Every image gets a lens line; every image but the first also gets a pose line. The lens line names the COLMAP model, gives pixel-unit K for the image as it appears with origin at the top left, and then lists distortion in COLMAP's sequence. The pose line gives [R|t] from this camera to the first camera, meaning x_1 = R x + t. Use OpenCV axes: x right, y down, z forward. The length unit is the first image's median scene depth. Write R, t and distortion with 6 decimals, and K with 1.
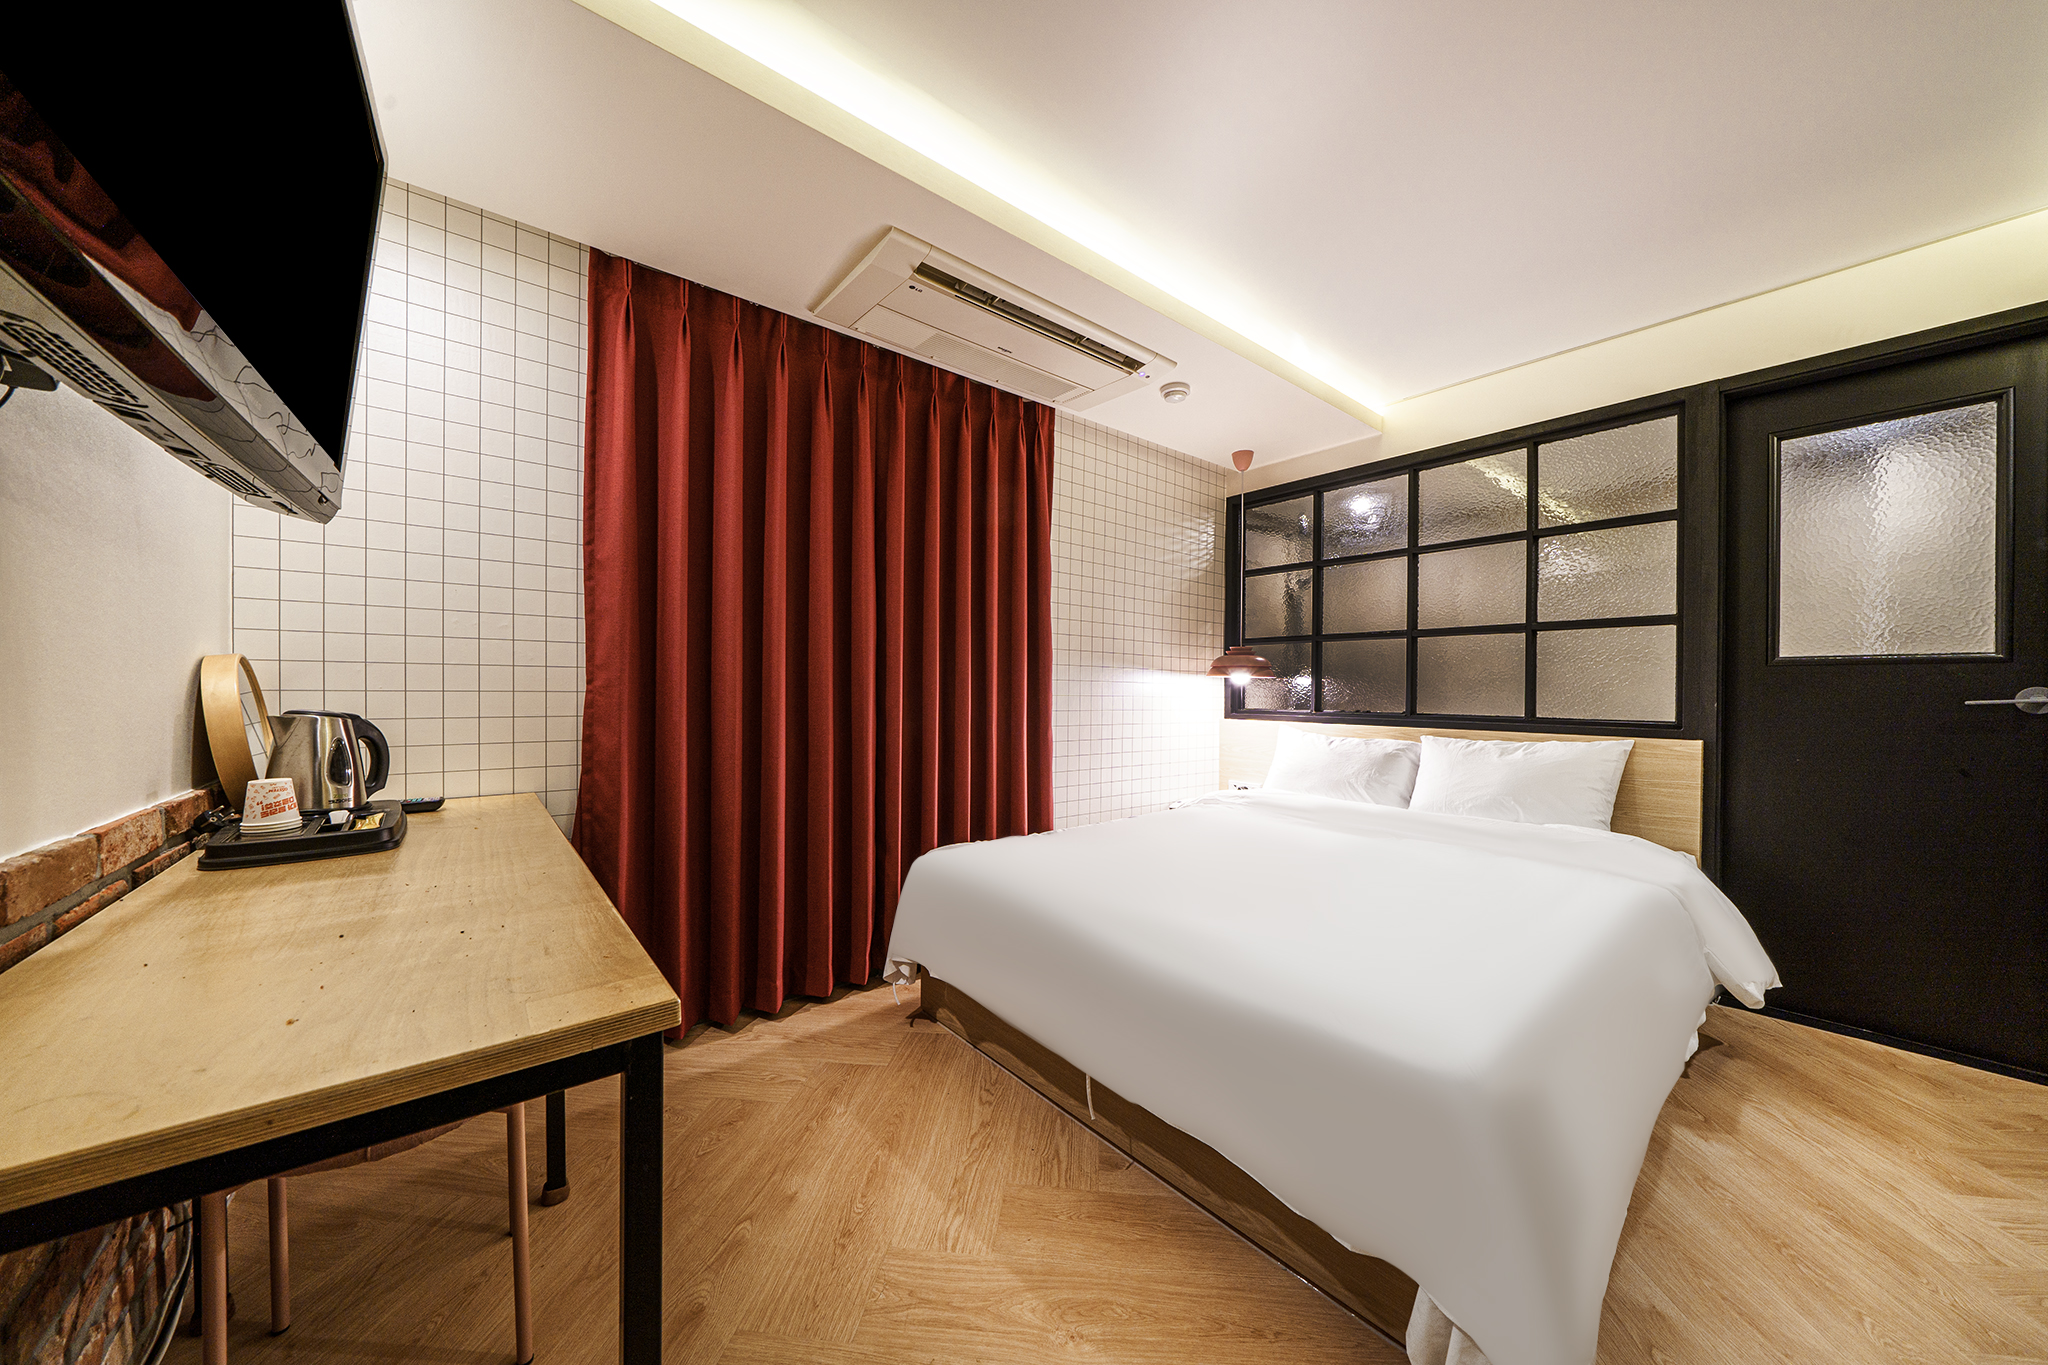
lens RADIAL K [[700.3, 0, 1030.5], [0, 700.3, 690.9], [0, 0, 1]] dist [-0.000475, -0.000055]
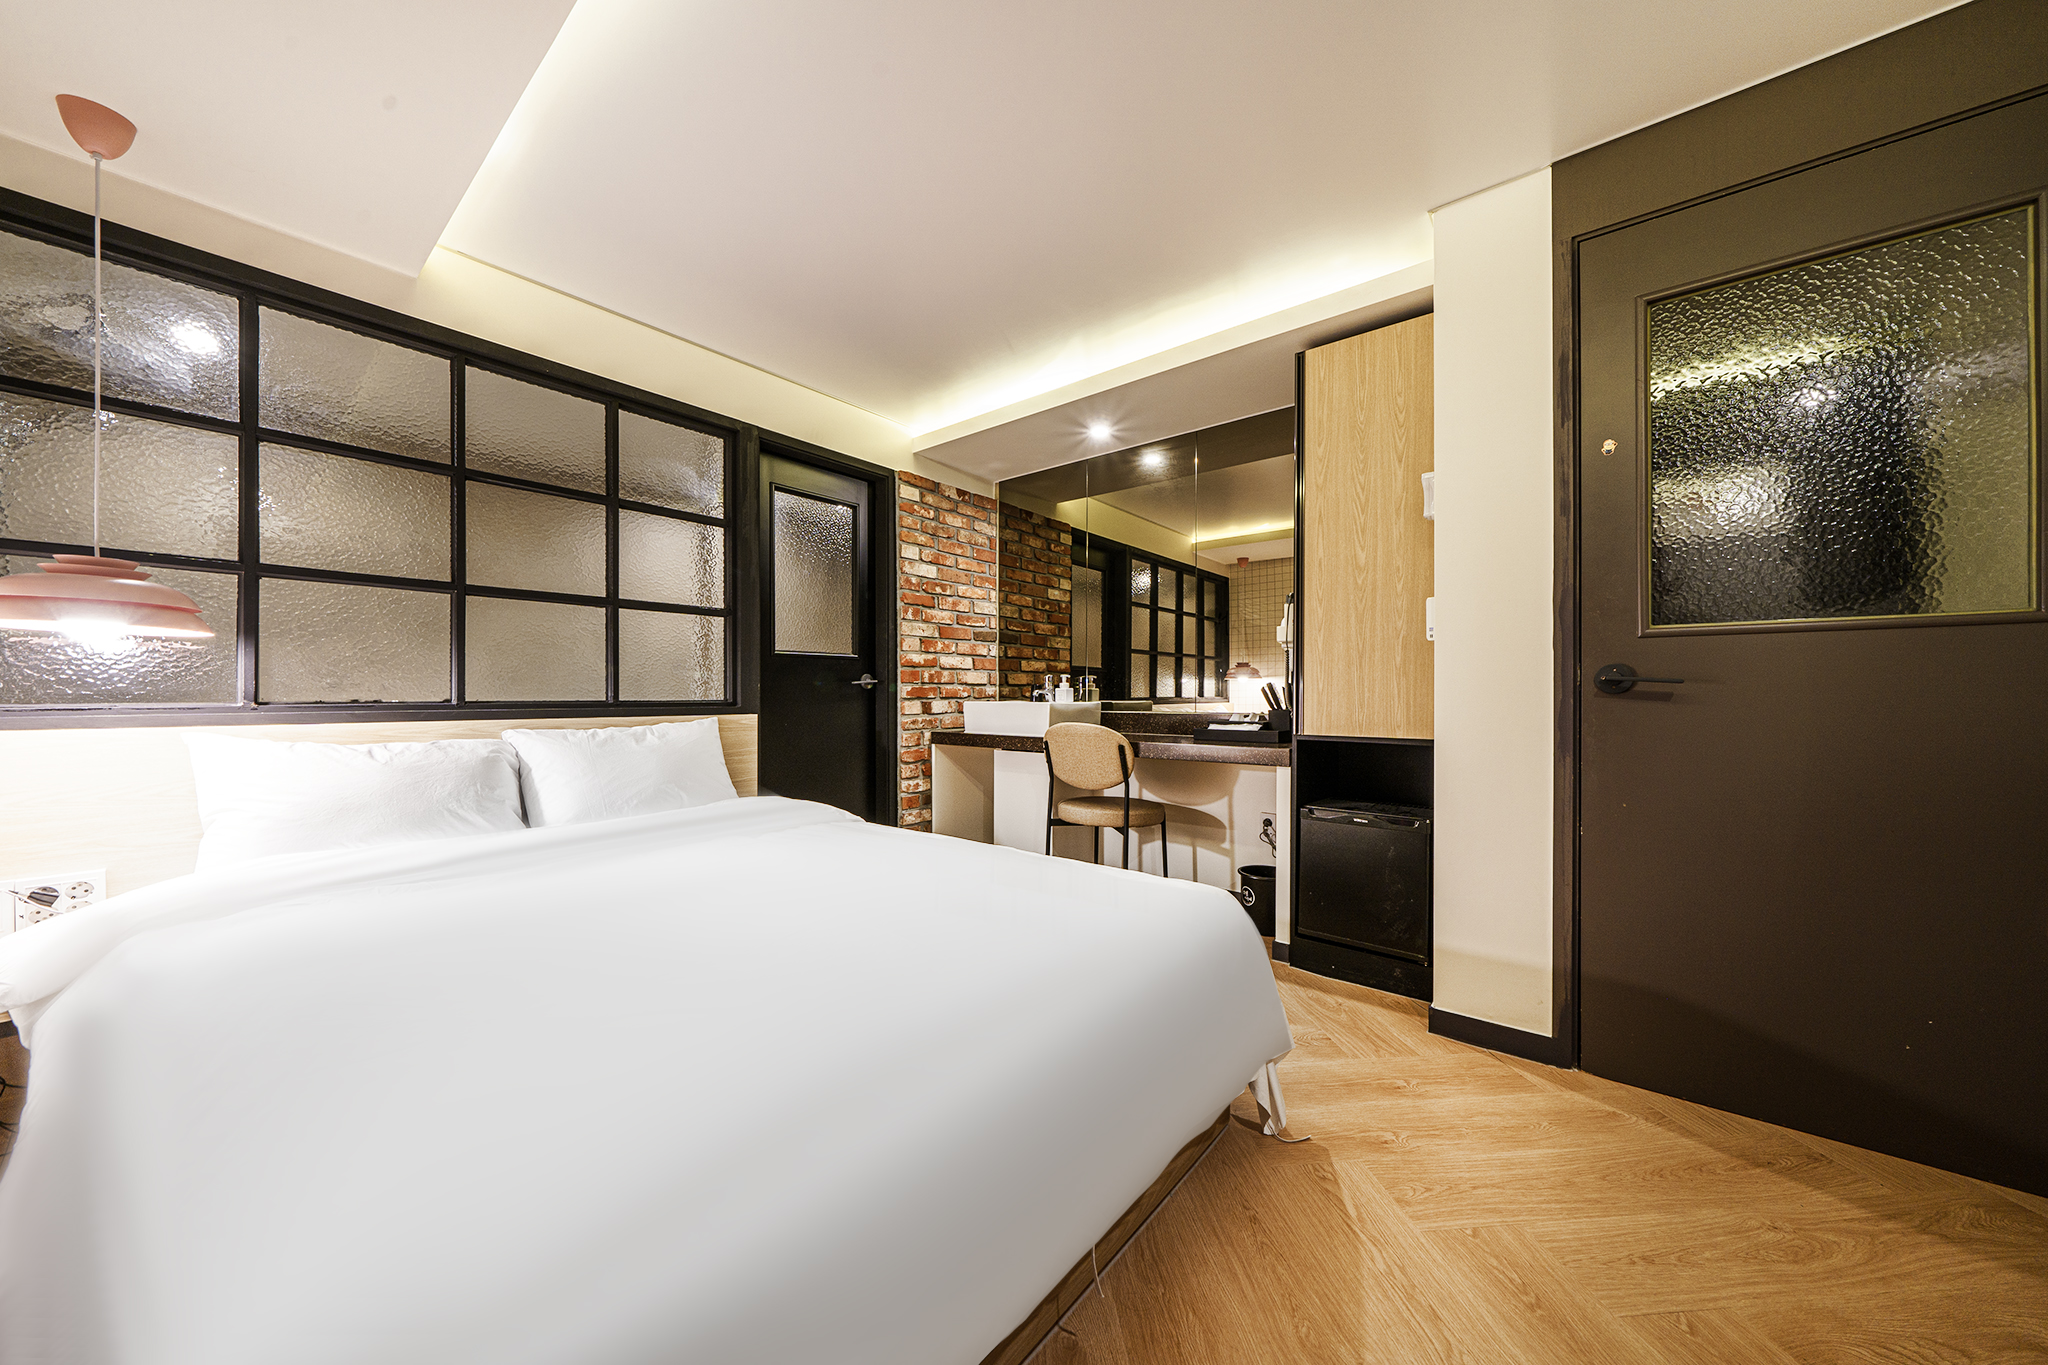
lens RADIAL K [[700.3, 0, 1030.5], [0, 700.3, 690.9], [0, 0, 1]] dist [-0.000475, -0.000055]
pose [[-0.193910, -0.004367, 0.981010, -0.330992], [-0.000164, 0.999990, 0.004419, 0.023337], [-0.981019, 0.000696, -0.193909, 0.726709]]
